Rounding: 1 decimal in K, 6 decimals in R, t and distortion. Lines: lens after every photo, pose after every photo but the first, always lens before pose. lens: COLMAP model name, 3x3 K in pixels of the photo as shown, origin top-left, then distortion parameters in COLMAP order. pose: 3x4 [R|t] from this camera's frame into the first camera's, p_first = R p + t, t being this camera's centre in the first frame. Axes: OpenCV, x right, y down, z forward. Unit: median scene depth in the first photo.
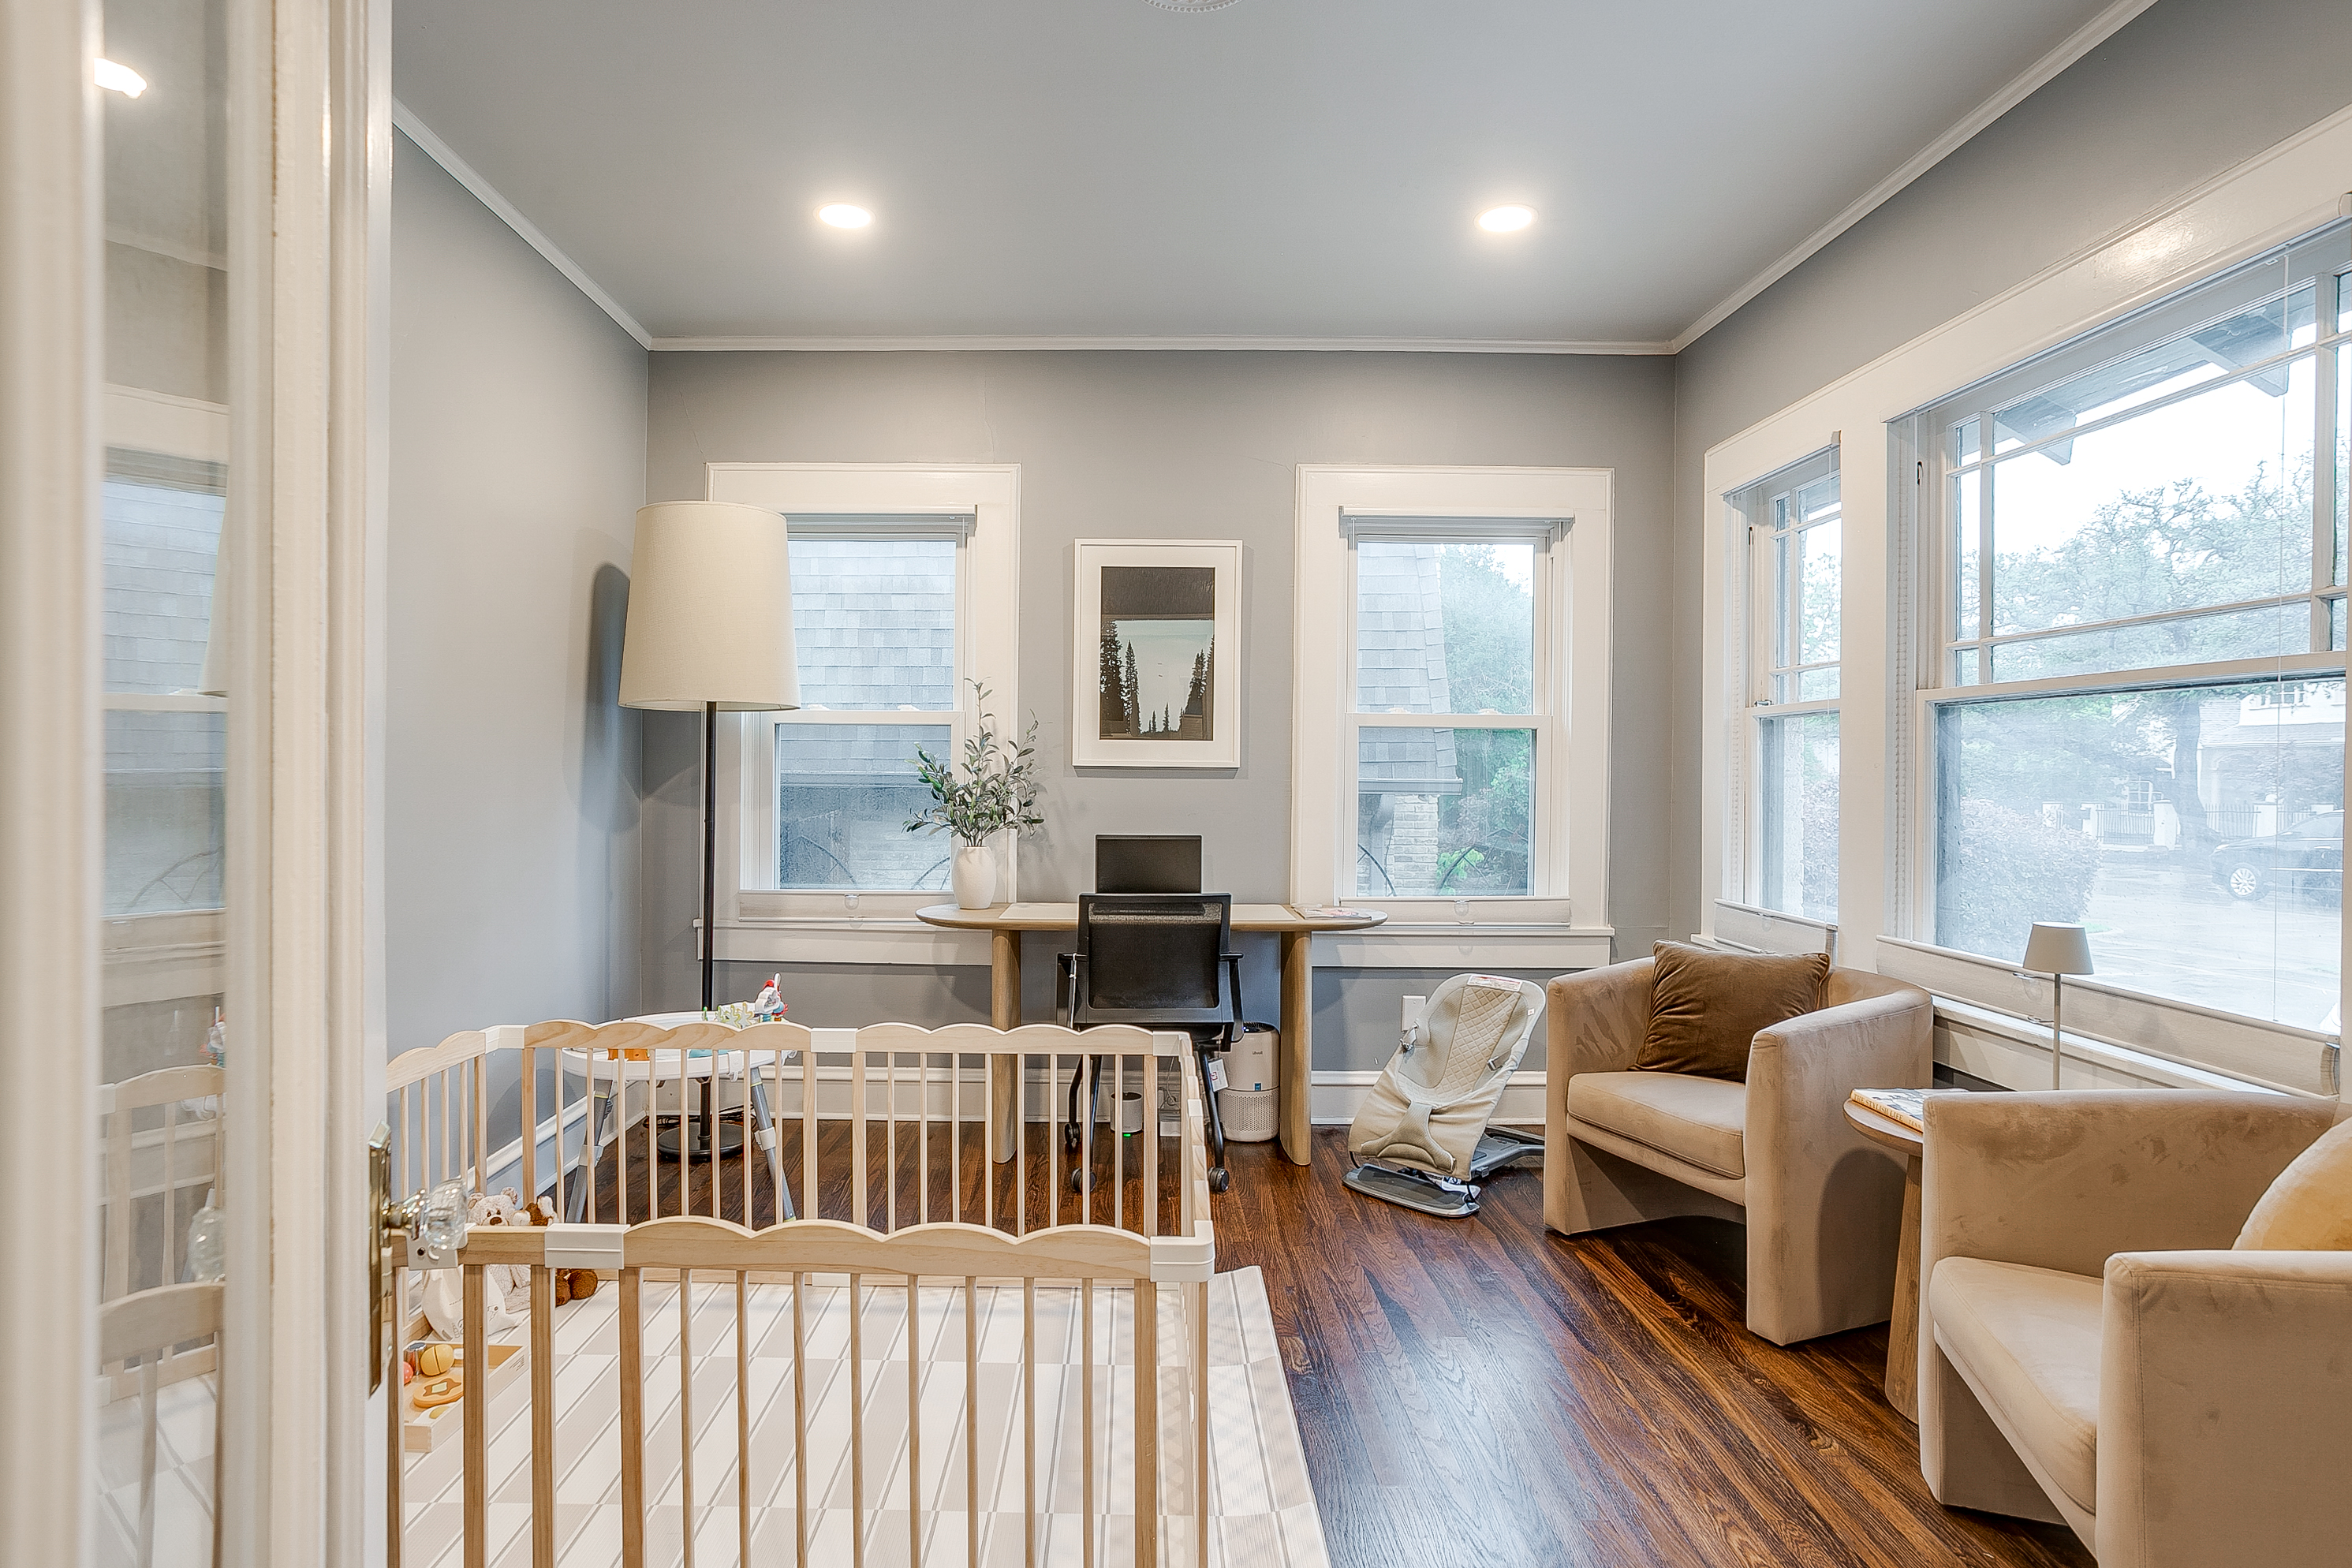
lens RADIAL K [[1199.4, 0, 1110.3], [0, 1199.4, 782.4], [0, 0, 1]] dist [-0.009080, 0.000025]
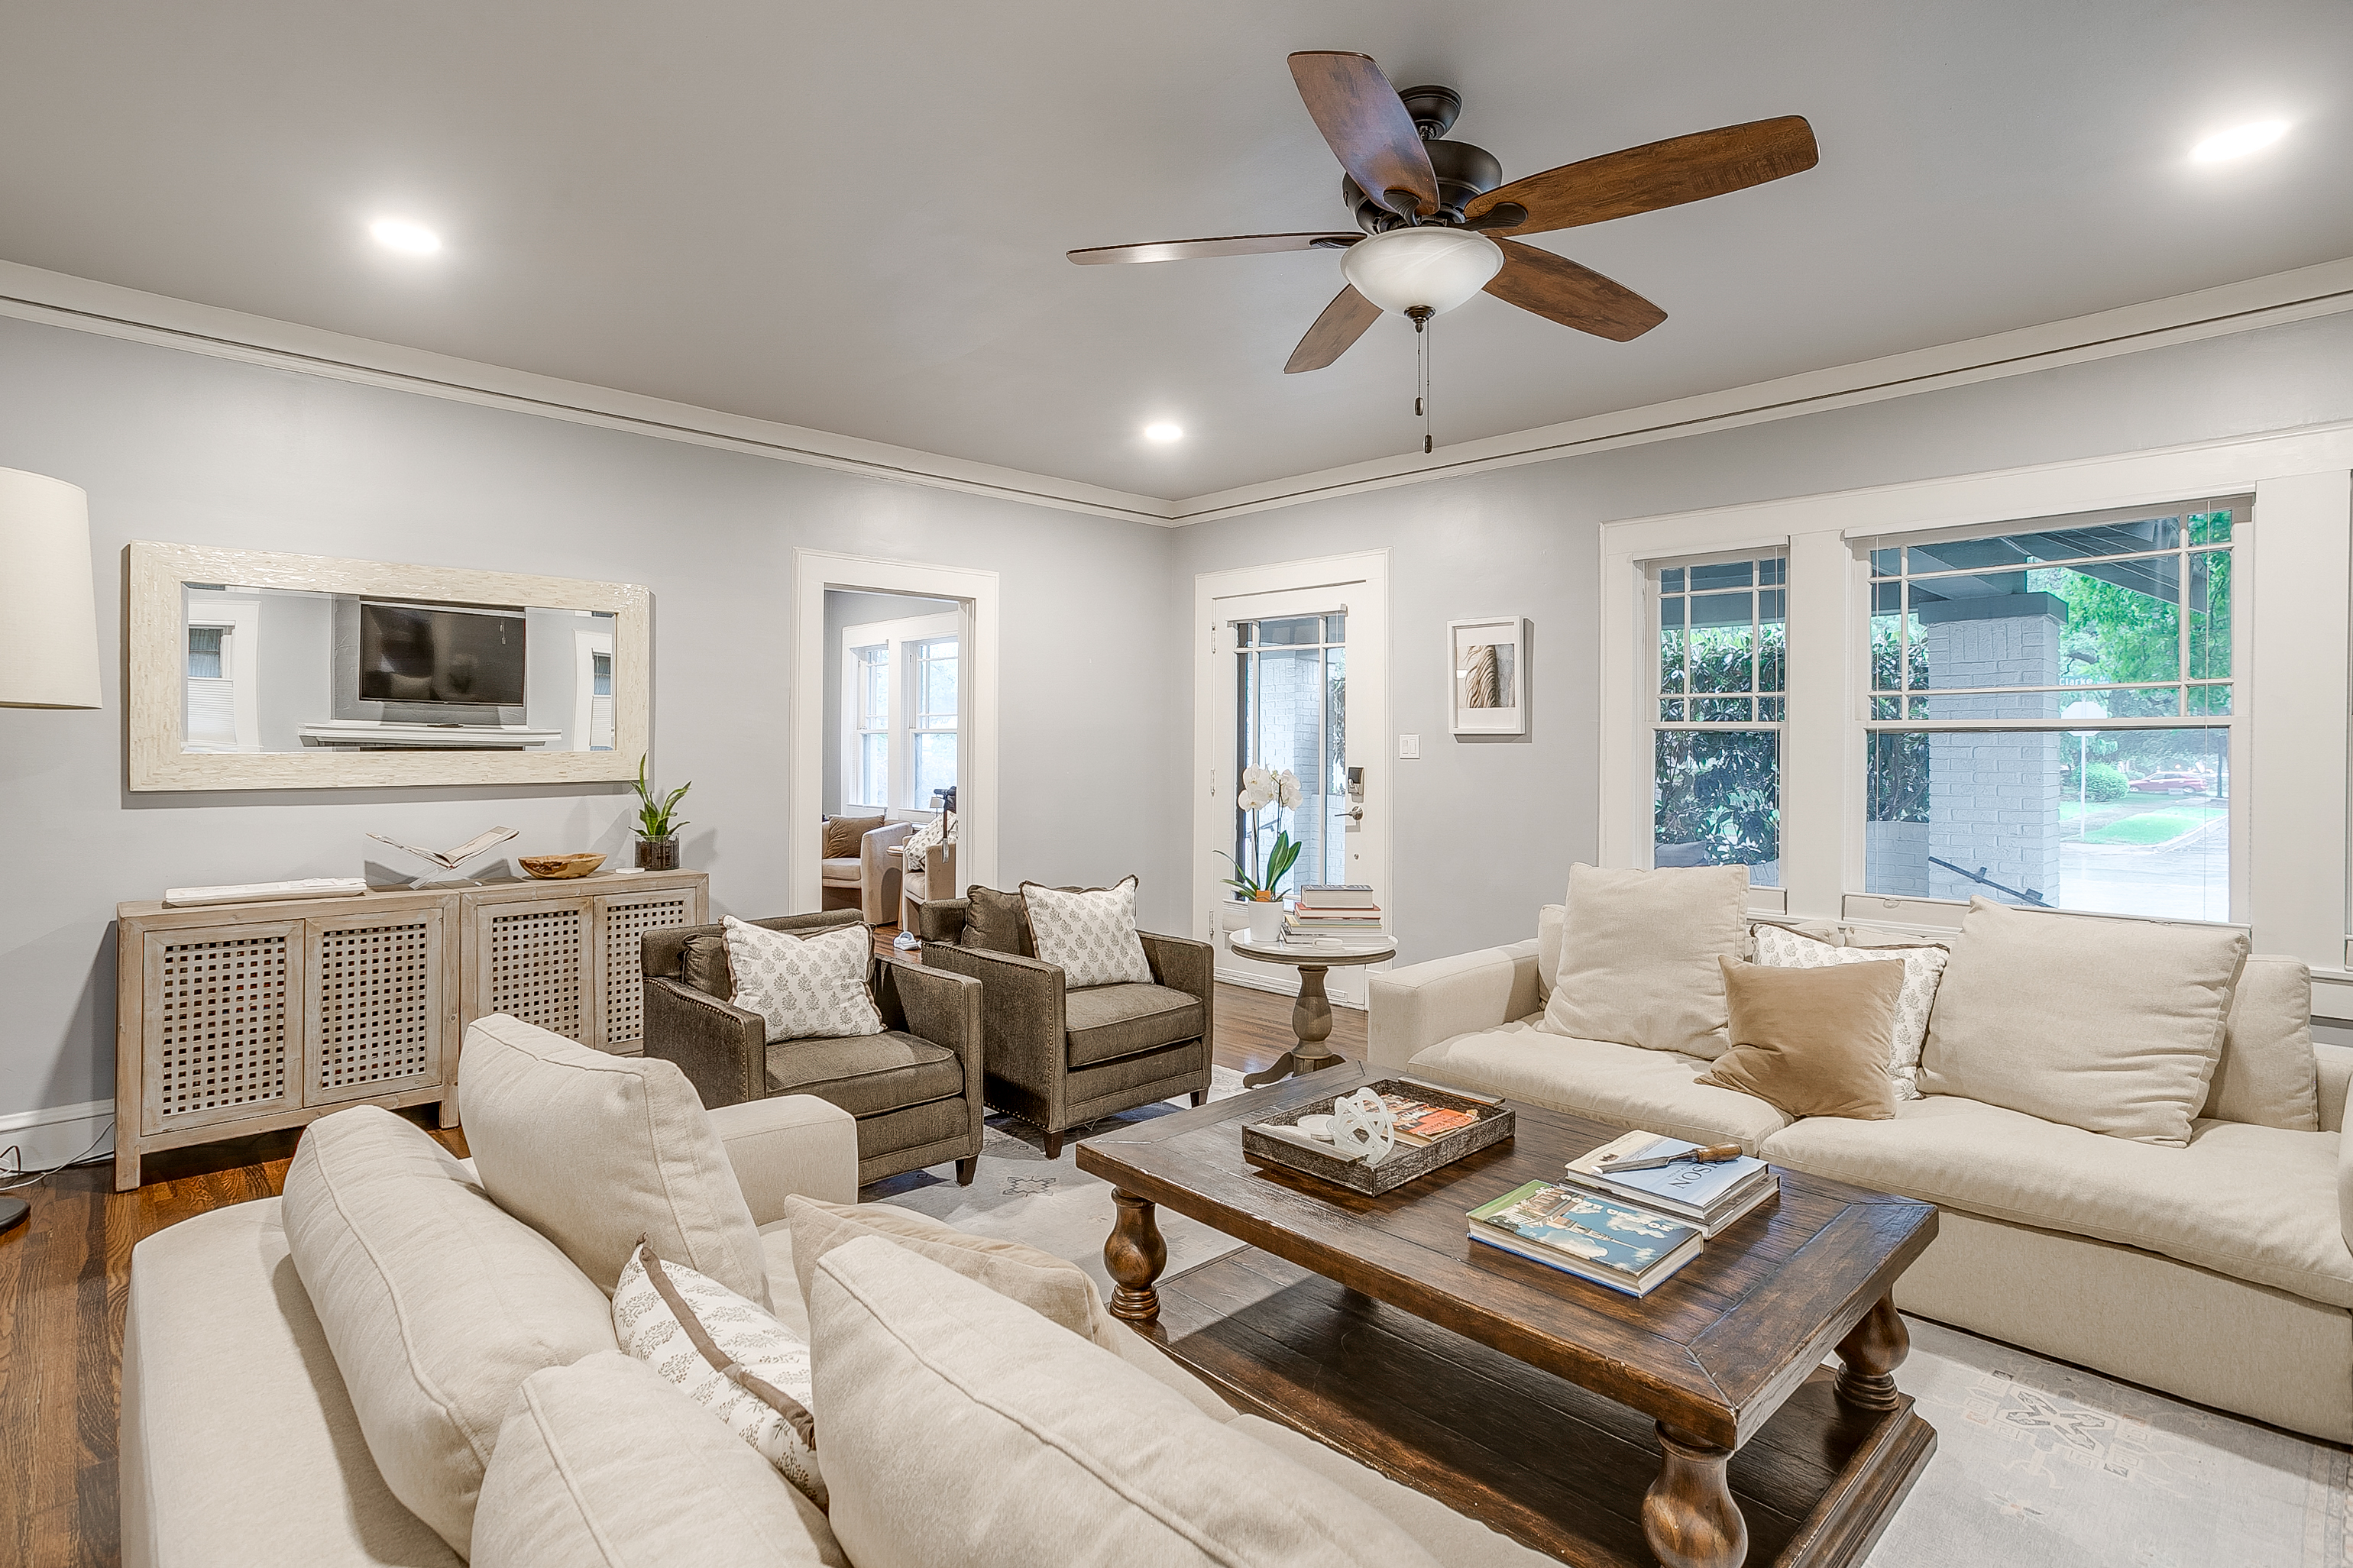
lens RADIAL K [[1166.7, 0, 1189.4], [0, 1166.7, 726.2], [0, 0, 1]] dist [0.001551, 0.000346]
pose [[0.707446, 0.009311, 0.706706, -0.692162], [0.004208, 0.999840, -0.017385, -0.021767], [-0.706755, 0.015273, 0.707294, -1.202735]]
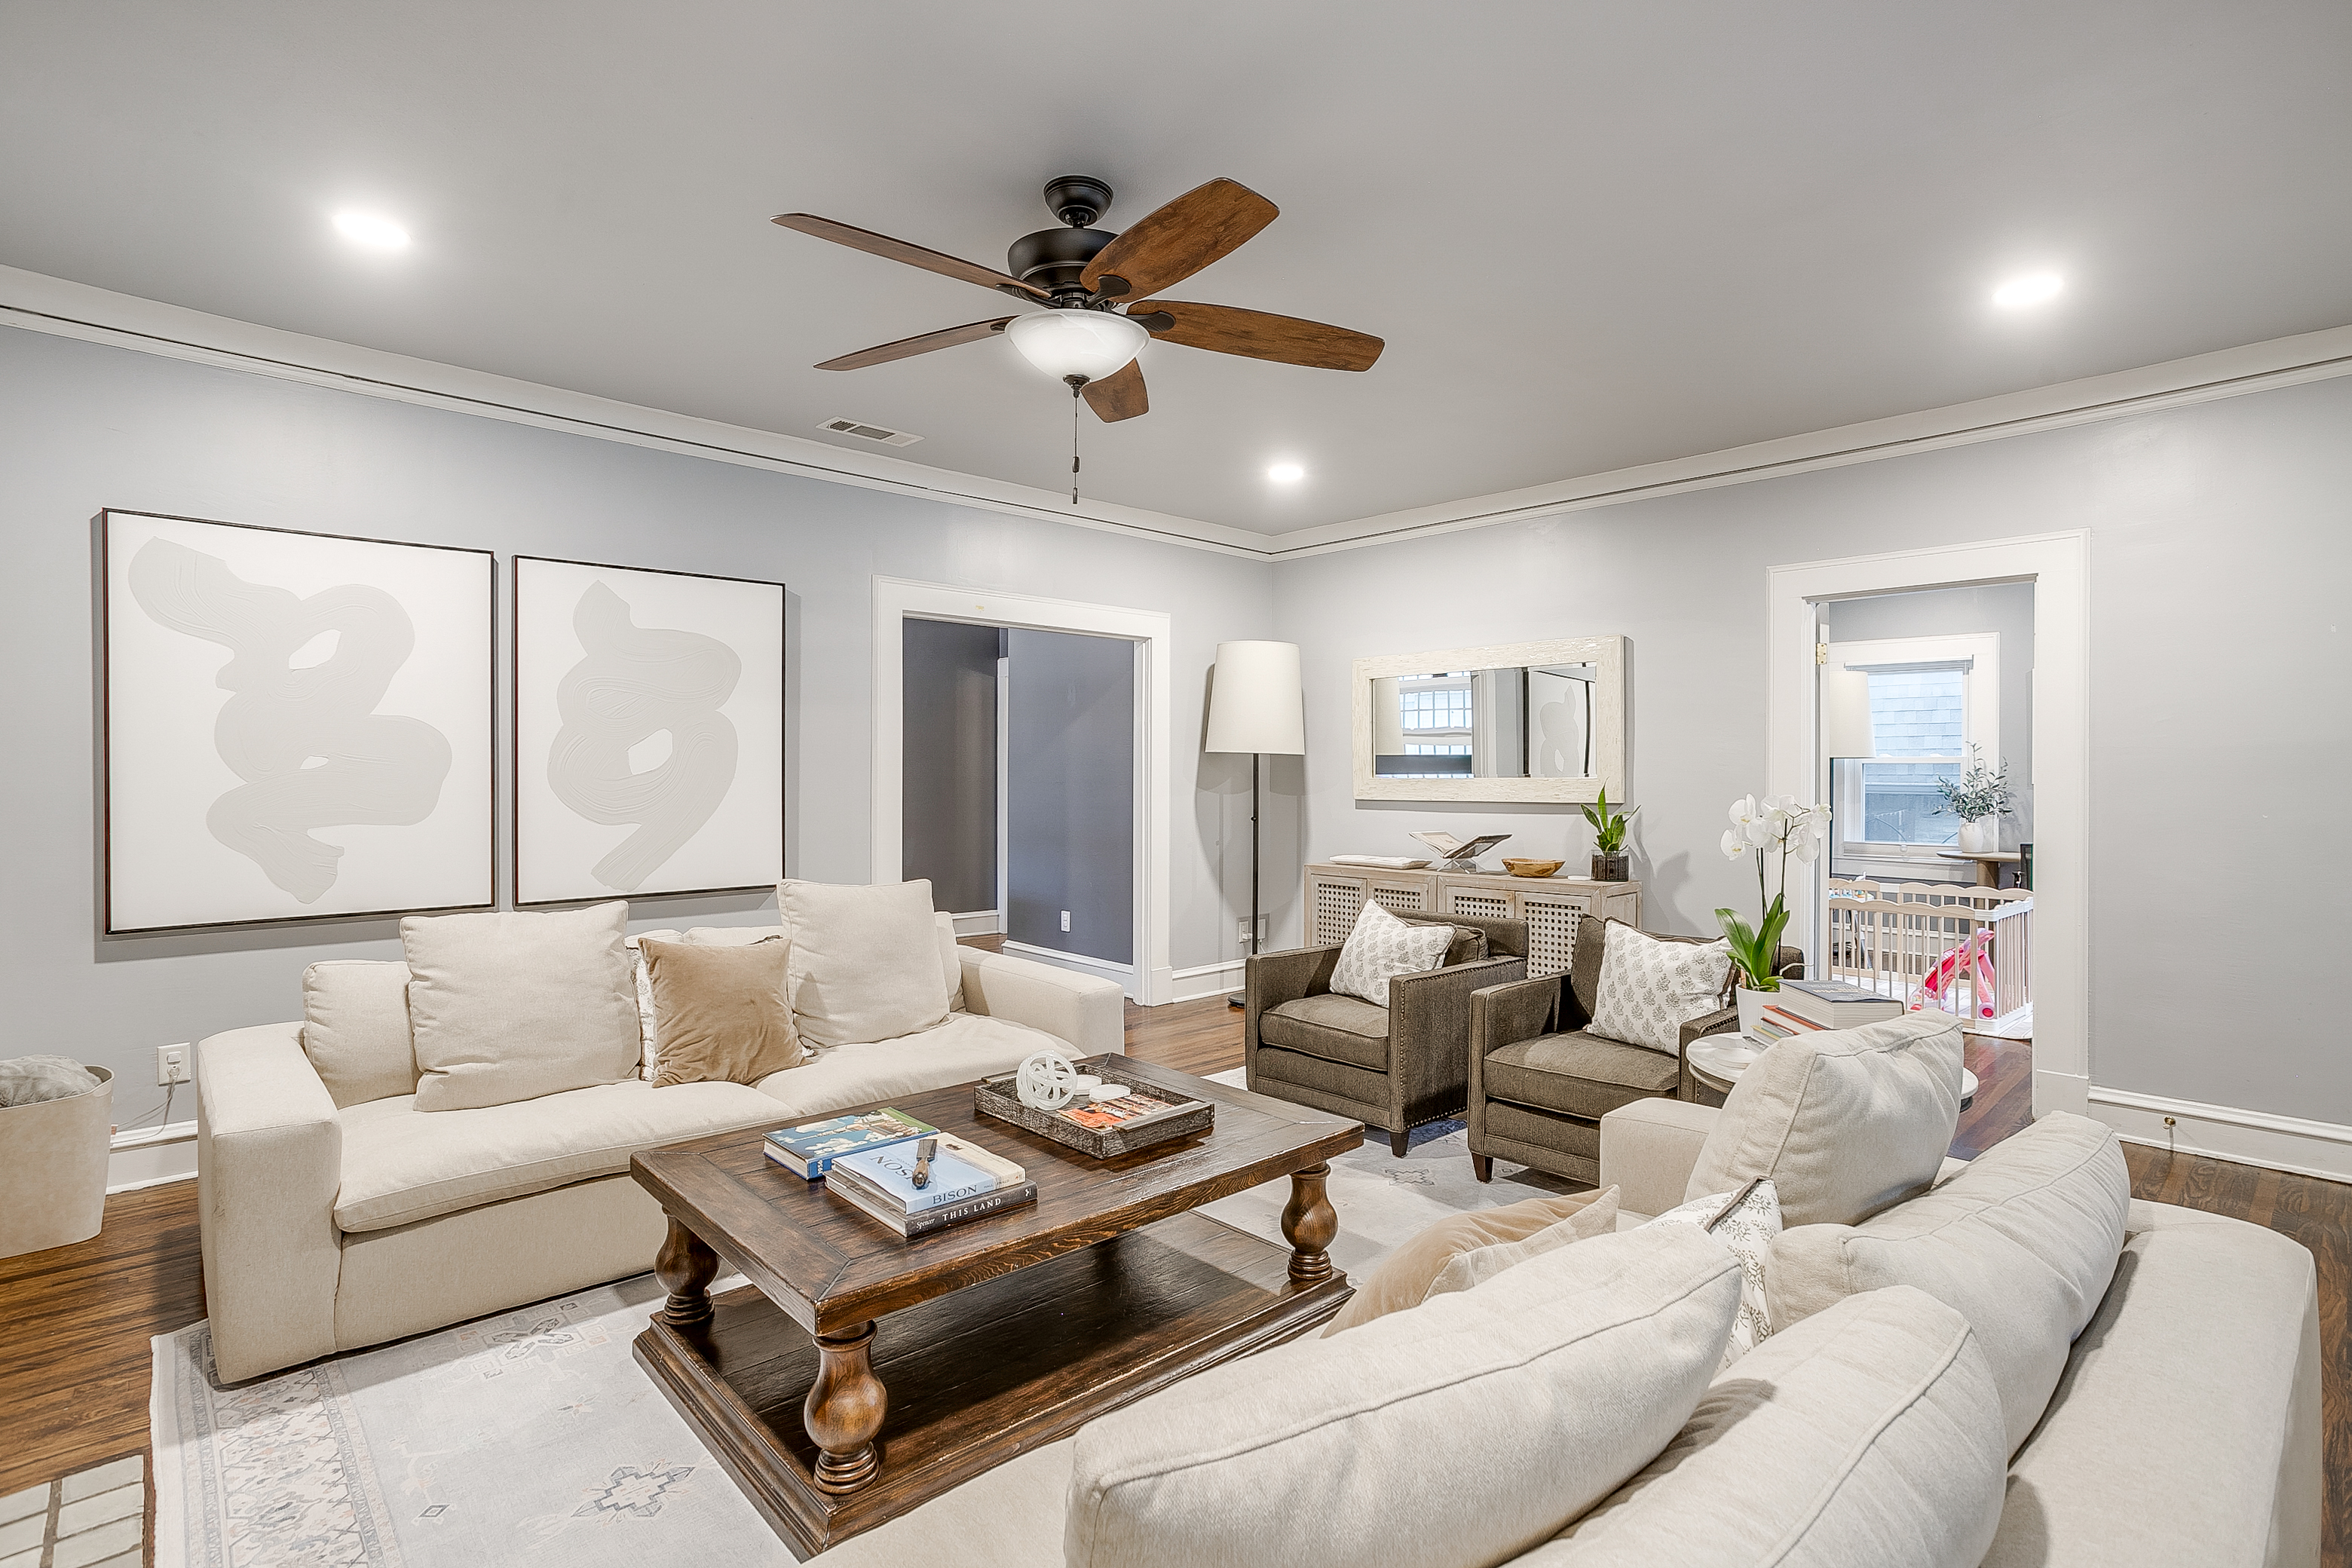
lens RADIAL K [[1127.8, 0, 1155.0], [0, 1127.8, 750.2], [0, 0, 1]] dist [-0.005318, 0.001502]
pose [[0.676273, -0.027398, -0.736141, 0.343727], [0.002573, 0.999390, -0.034832, -0.008209], [0.736646, 0.021662, 0.675931, -1.268224]]
